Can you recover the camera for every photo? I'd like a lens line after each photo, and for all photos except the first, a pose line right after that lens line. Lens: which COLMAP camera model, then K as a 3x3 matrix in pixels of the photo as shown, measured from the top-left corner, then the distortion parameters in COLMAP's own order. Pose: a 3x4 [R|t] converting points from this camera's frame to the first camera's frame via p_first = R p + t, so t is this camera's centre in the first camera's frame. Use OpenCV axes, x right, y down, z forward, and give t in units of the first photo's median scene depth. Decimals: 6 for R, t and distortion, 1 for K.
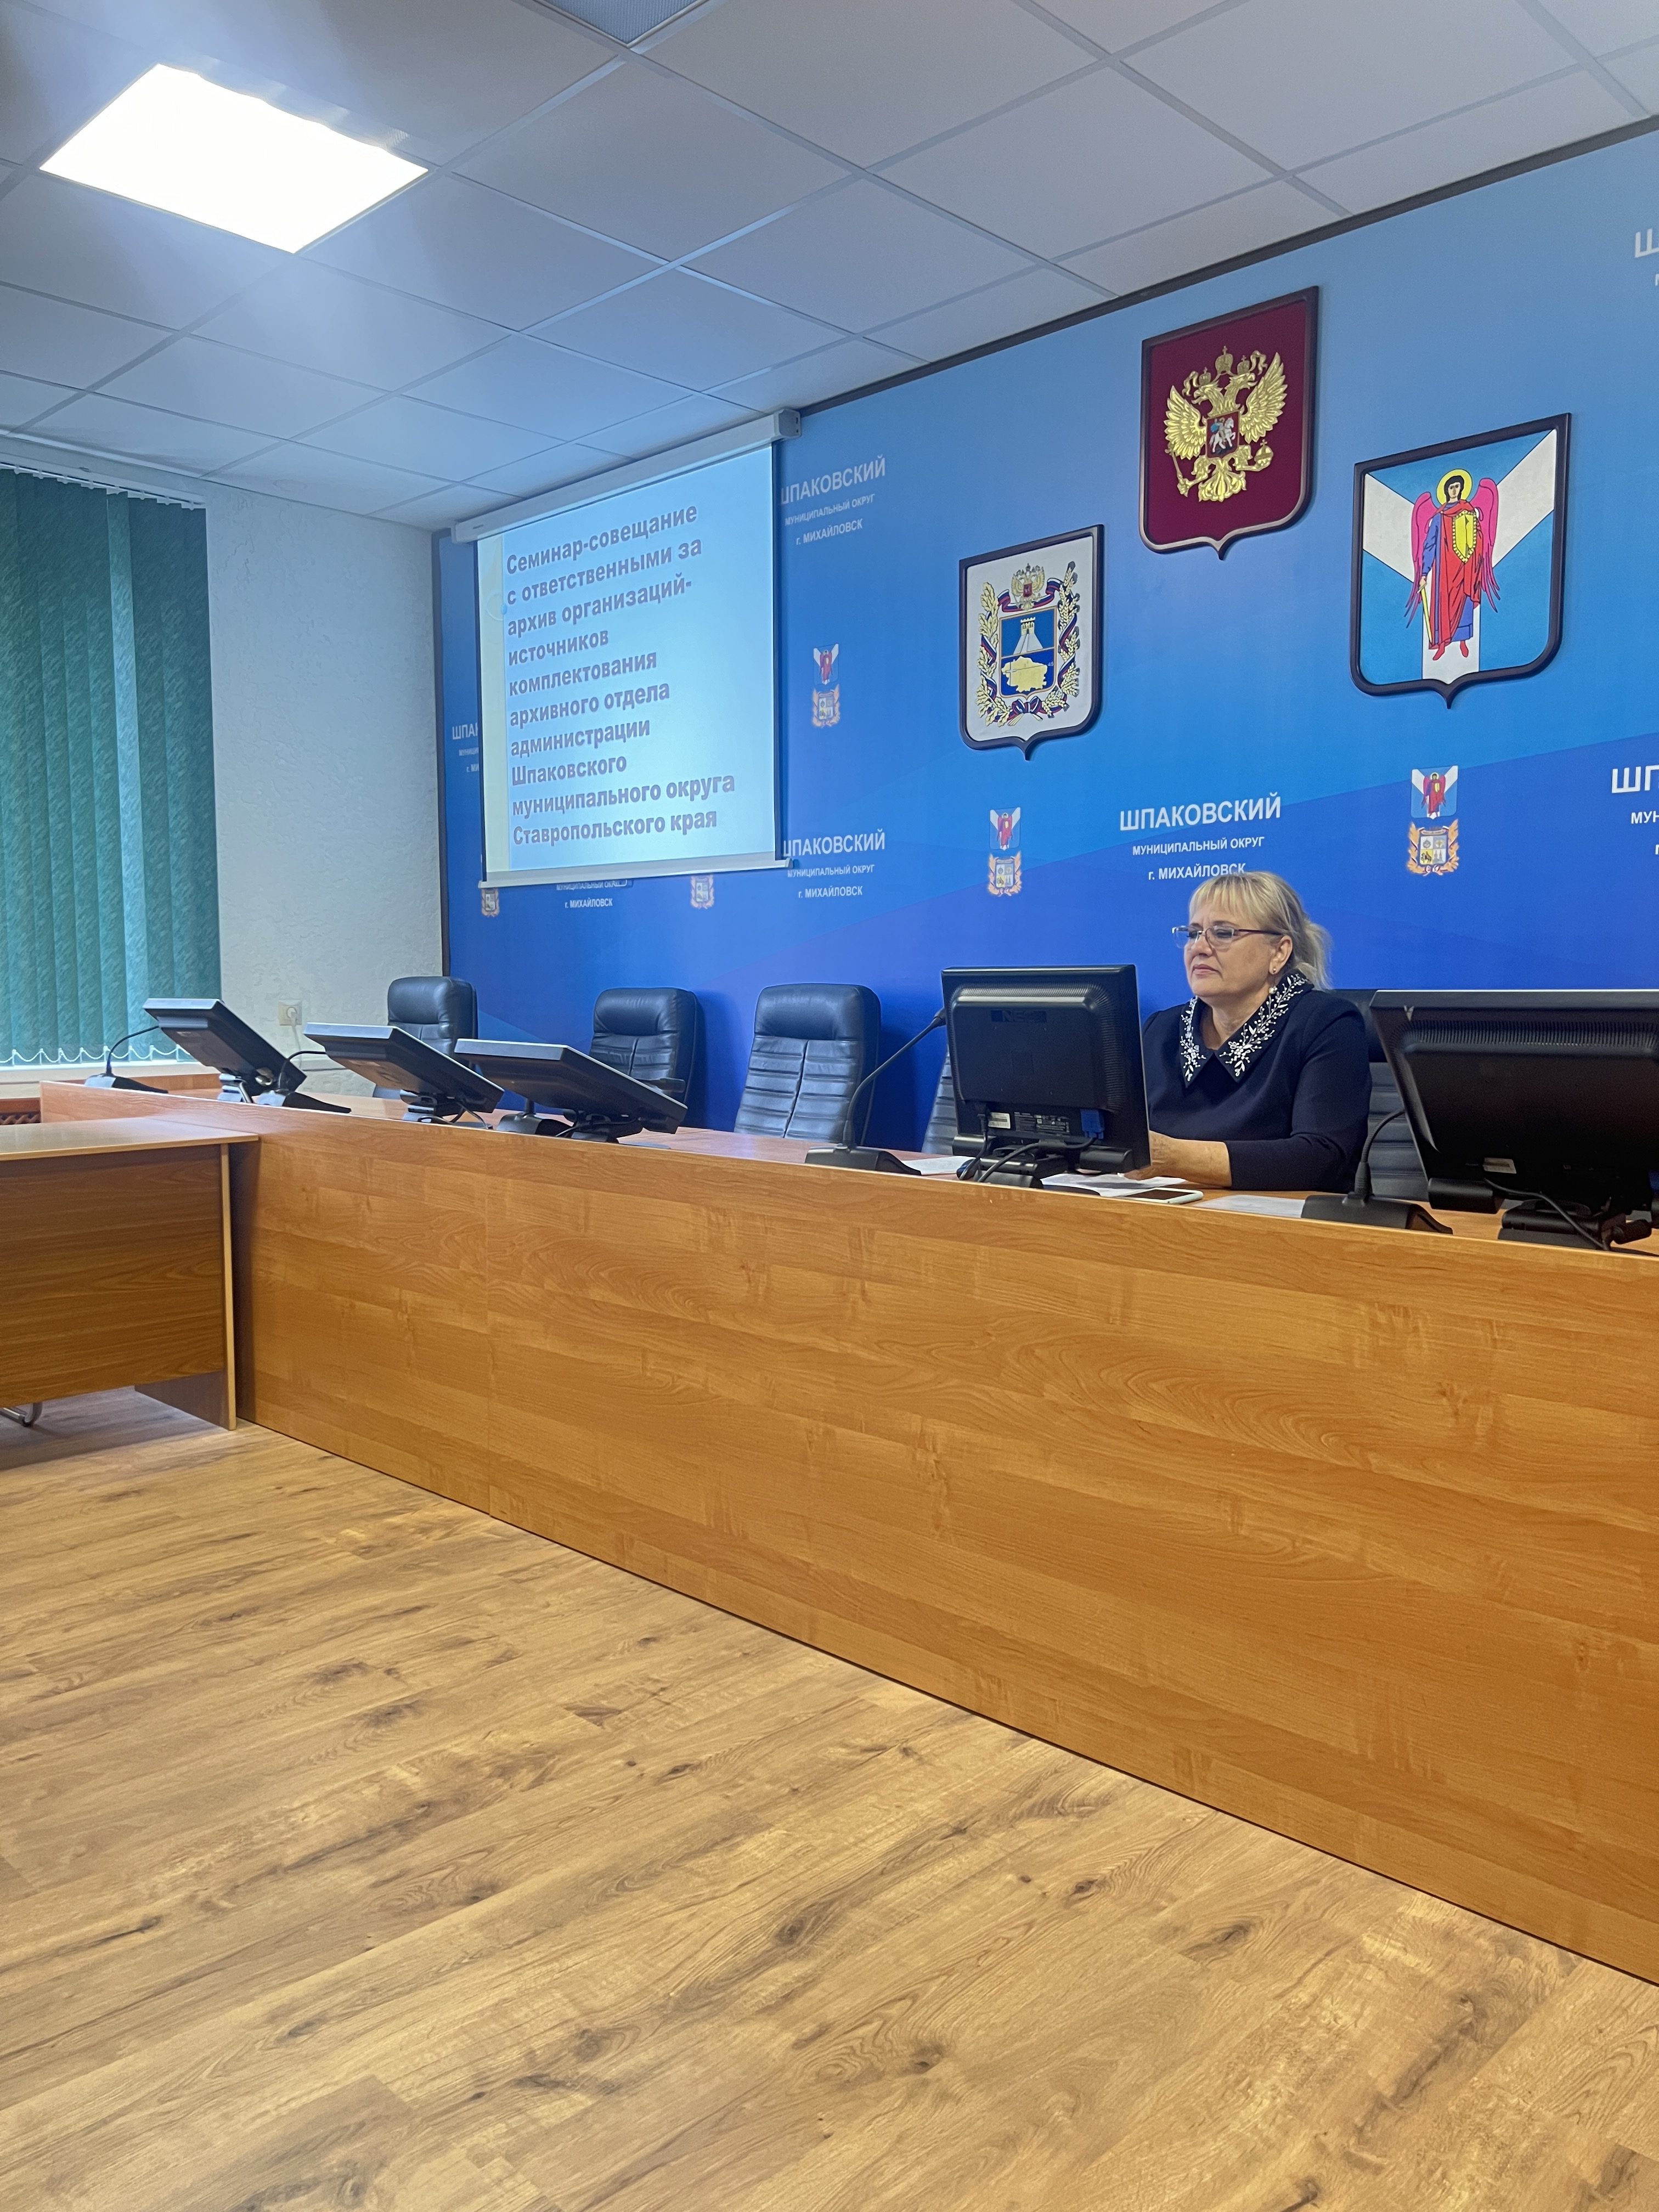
lens RADIAL K [[1674.2, 0, 831.3], [0, 1674.2, 1099.3], [0, 0, 1]] dist [0.050447, -0.027250]
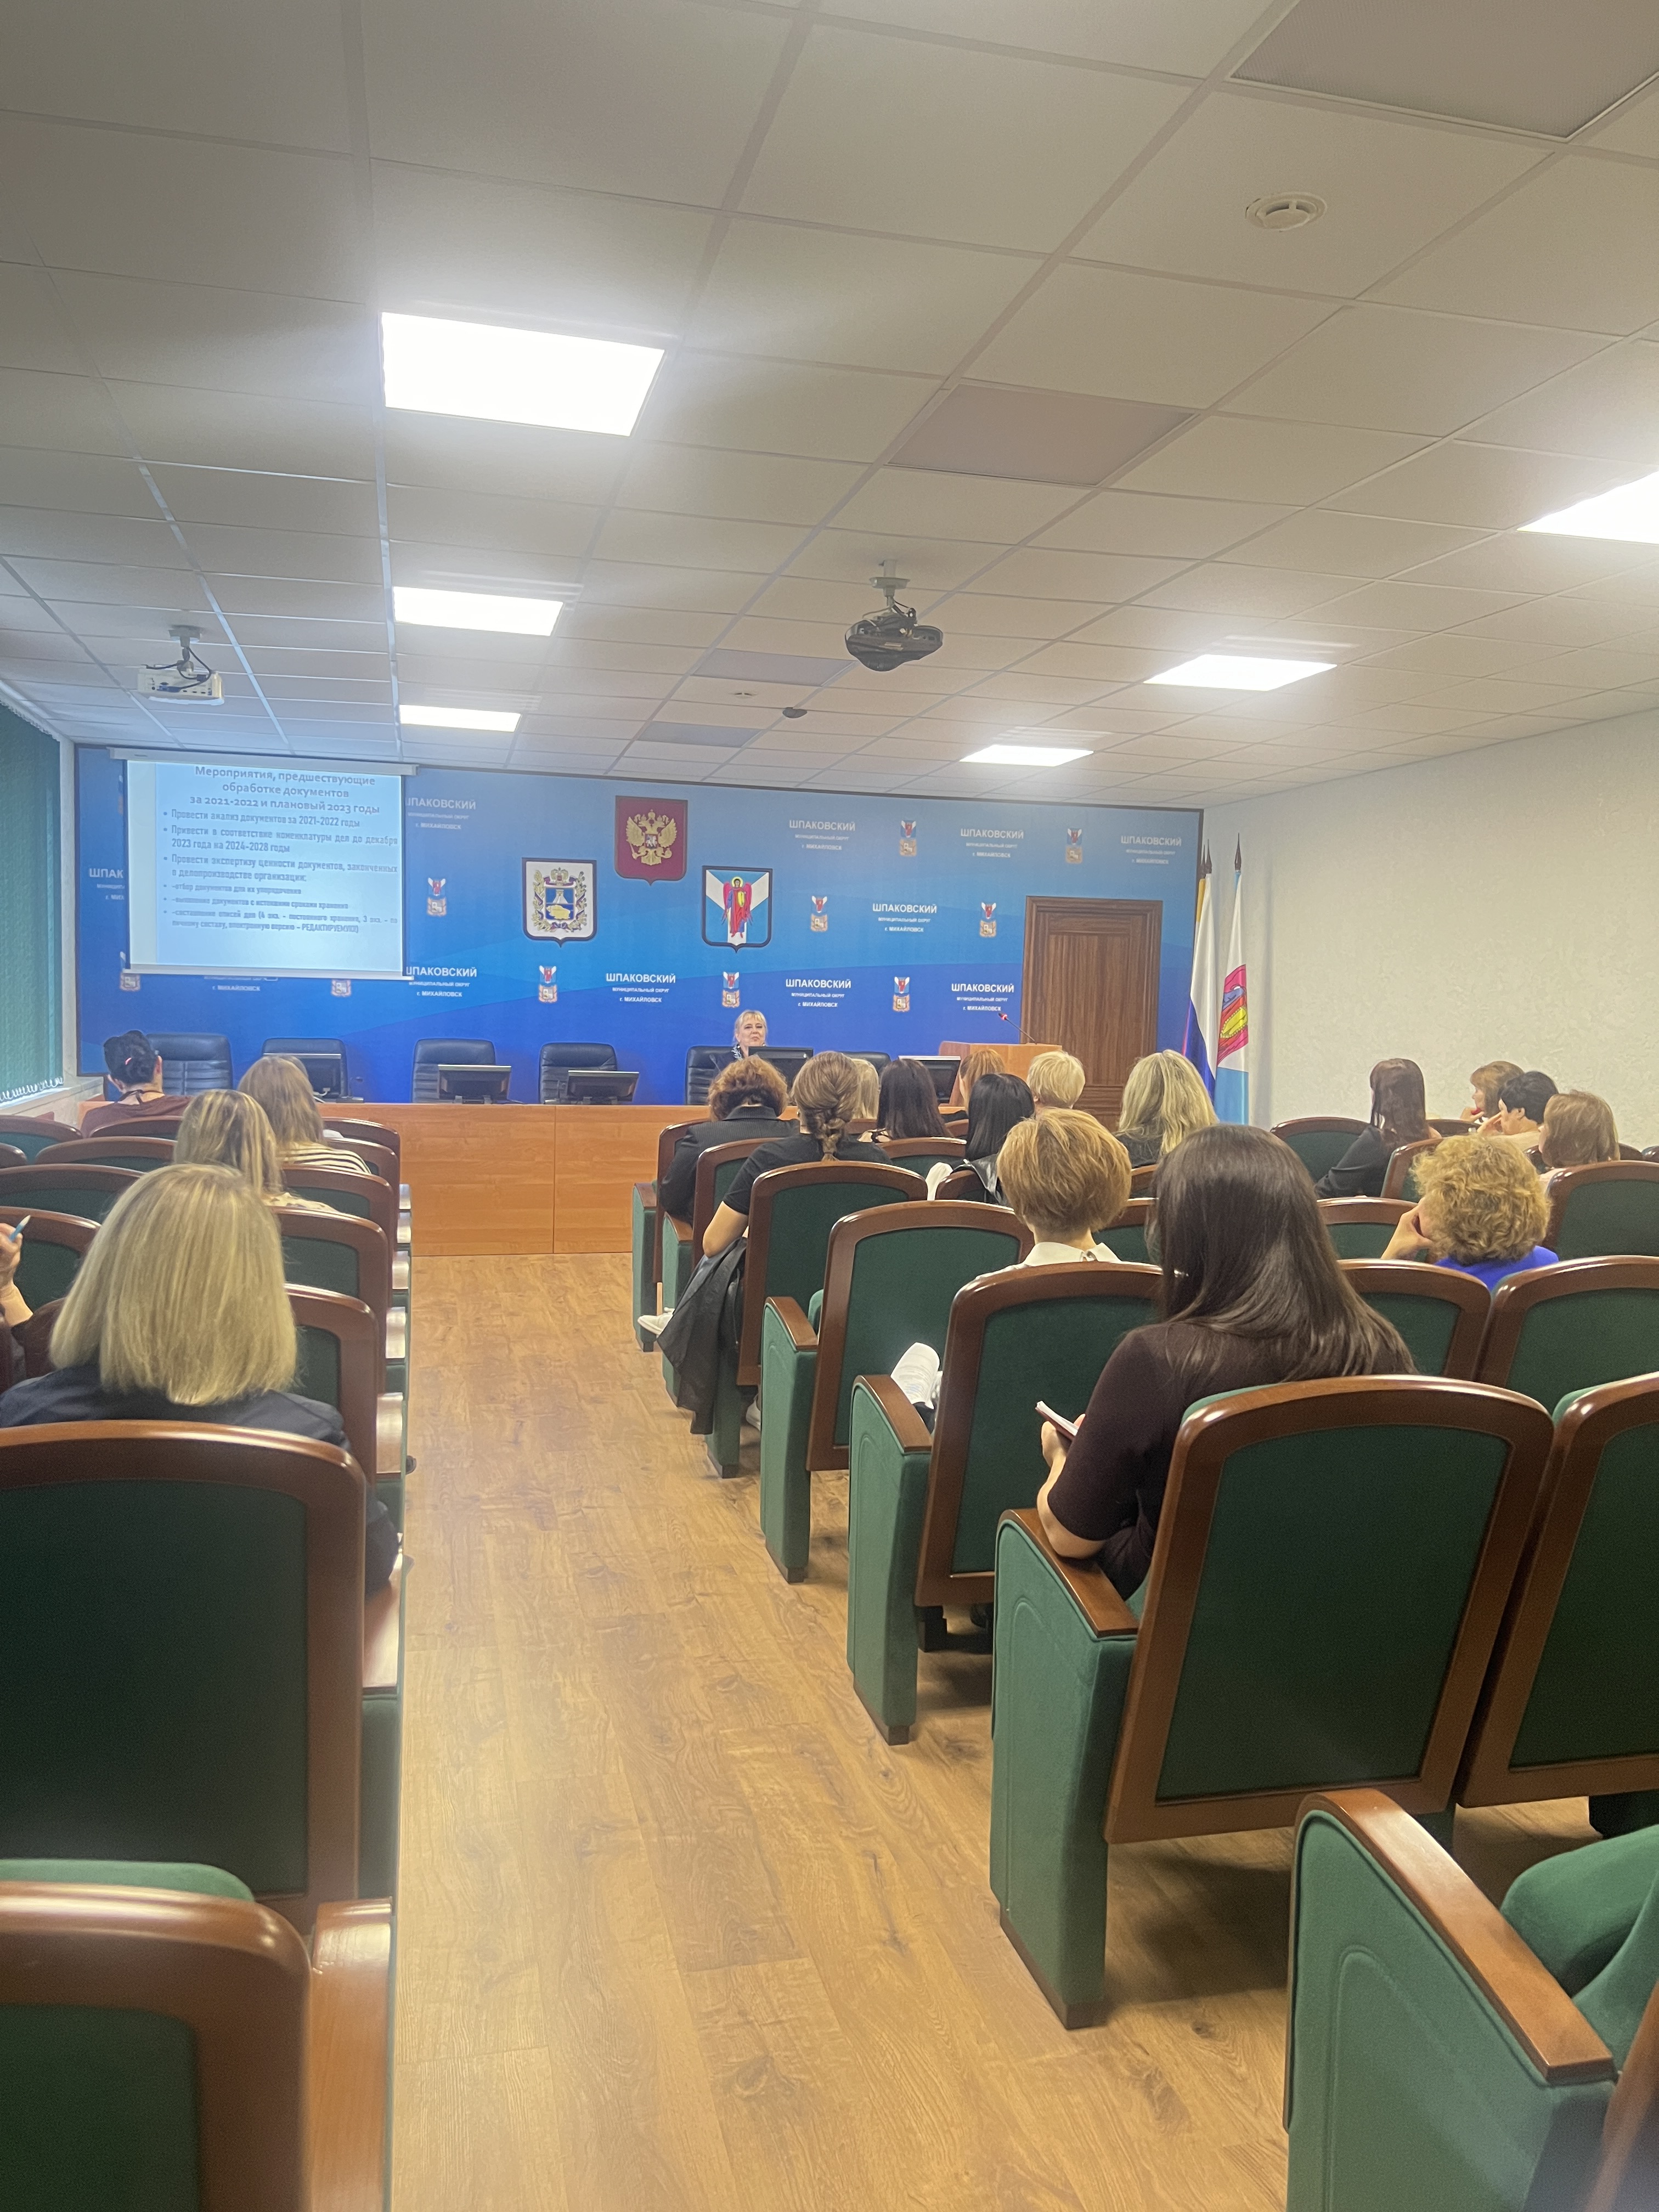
lens RADIAL K [[1674.2, 0, 829.7], [0, 1674.2, 1108.1], [0, 0, 1]] dist [0.050447, -0.027250]
pose [[0.517436, -0.050617, 0.854224, -2.040844], [0.032268, 0.998693, 0.039631, -0.063525], [-0.855113, 0.007058, 0.518393, -0.675251]]
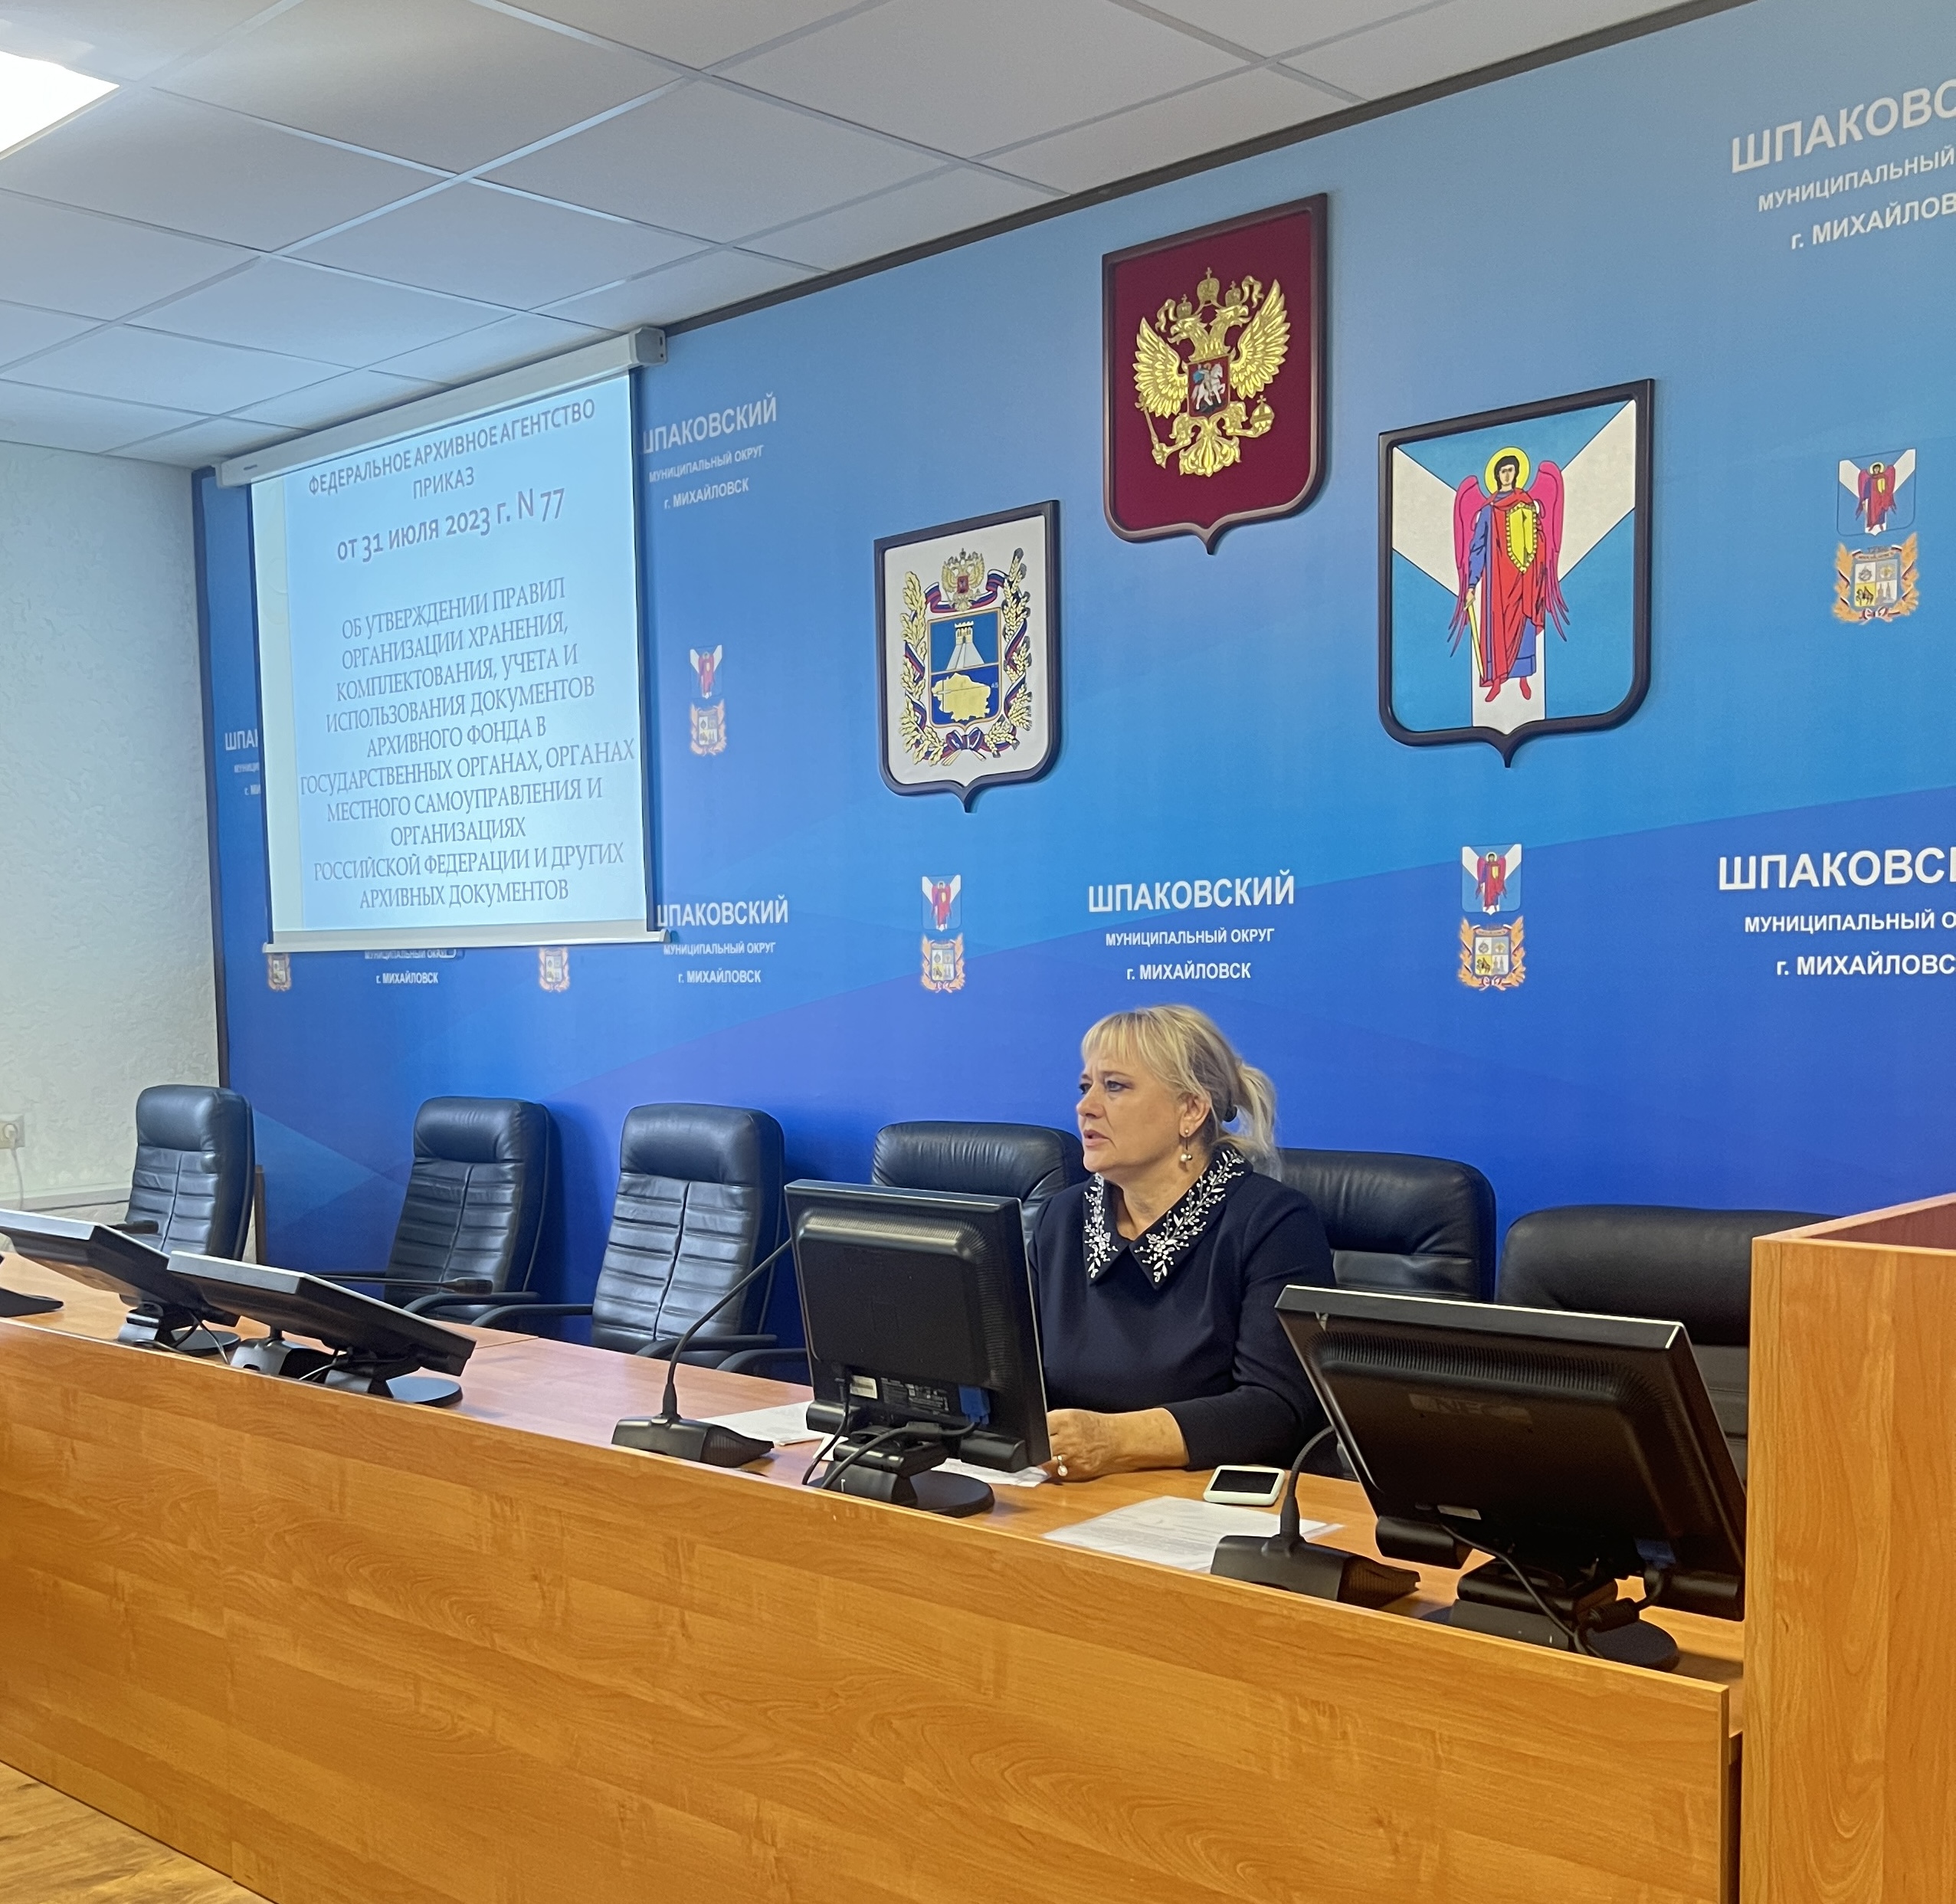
lens RADIAL K [[2338.8, 0, 790.9], [0, 2338.8, 1112.3], [0, 0, 1]] dist [0.071522, 0.000000]
pose [[0.999631, -0.018722, -0.019681, 0.065856], [0.018642, 0.999817, -0.004249, -0.077642], [0.019757, 0.003881, 0.999797, -0.038483]]
